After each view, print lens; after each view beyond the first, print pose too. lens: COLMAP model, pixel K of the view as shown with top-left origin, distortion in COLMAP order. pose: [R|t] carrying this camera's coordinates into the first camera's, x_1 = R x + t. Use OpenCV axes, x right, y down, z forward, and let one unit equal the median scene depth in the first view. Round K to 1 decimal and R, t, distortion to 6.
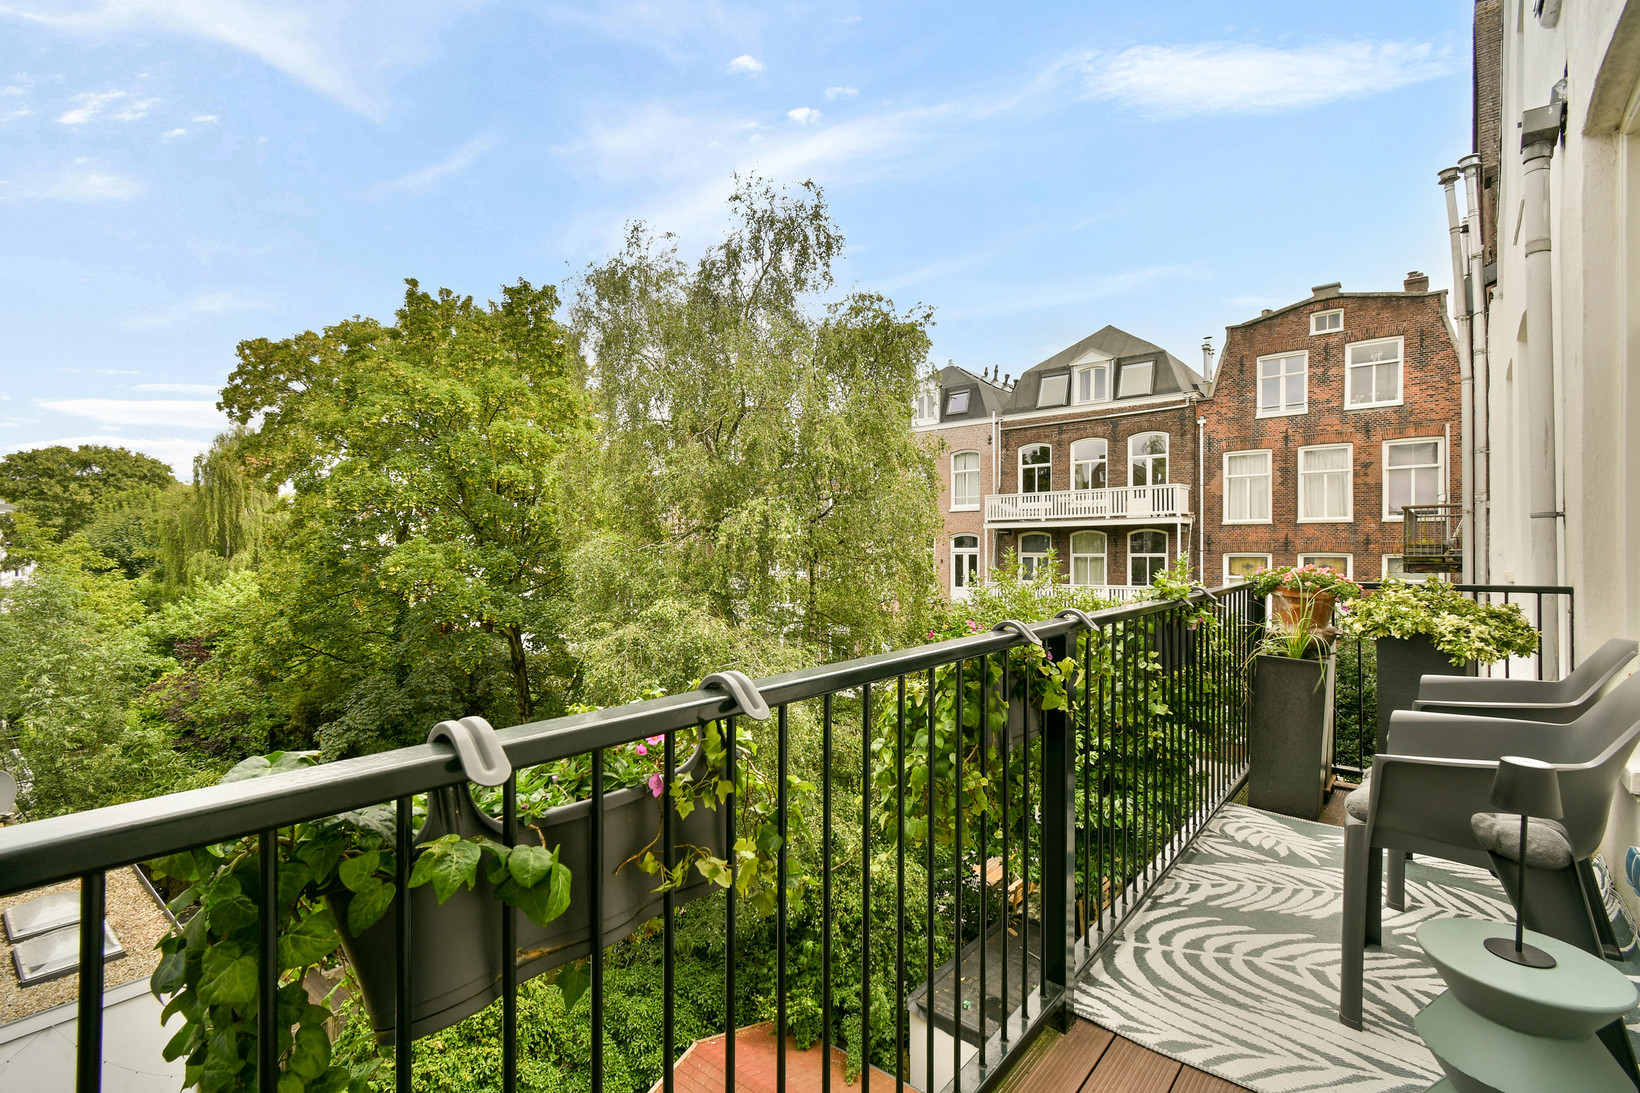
lens RADIAL K [[733.6, 0, 812.3], [0, 733.6, 553.9], [0, 0, 1]] dist [-0.003833, -0.001136]
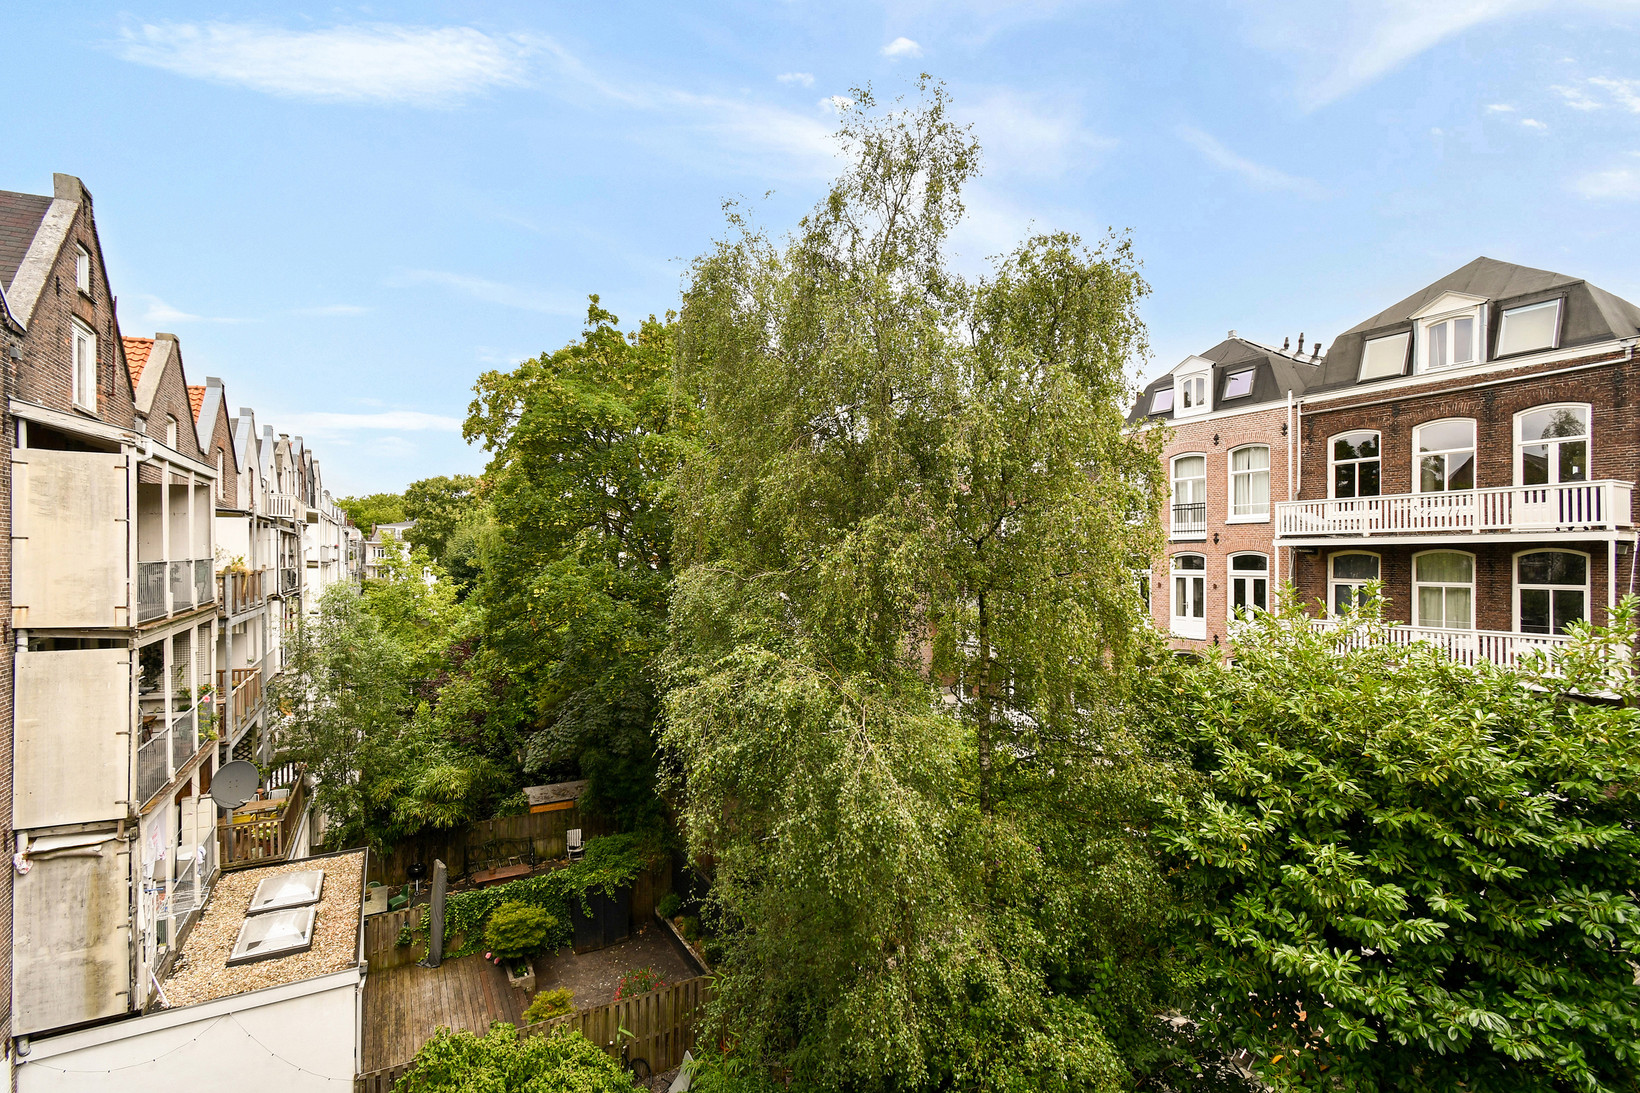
lens RADIAL K [[733.6, 0, 812.3], [0, 733.6, 553.9], [0, 0, 1]] dist [-0.003833, -0.001136]
pose [[0.932316, 0.006654, -0.361584, 0.065026], [-0.011744, 0.999860, -0.011881, -0.012225], [0.361454, 0.015323, 0.932264, 0.125341]]
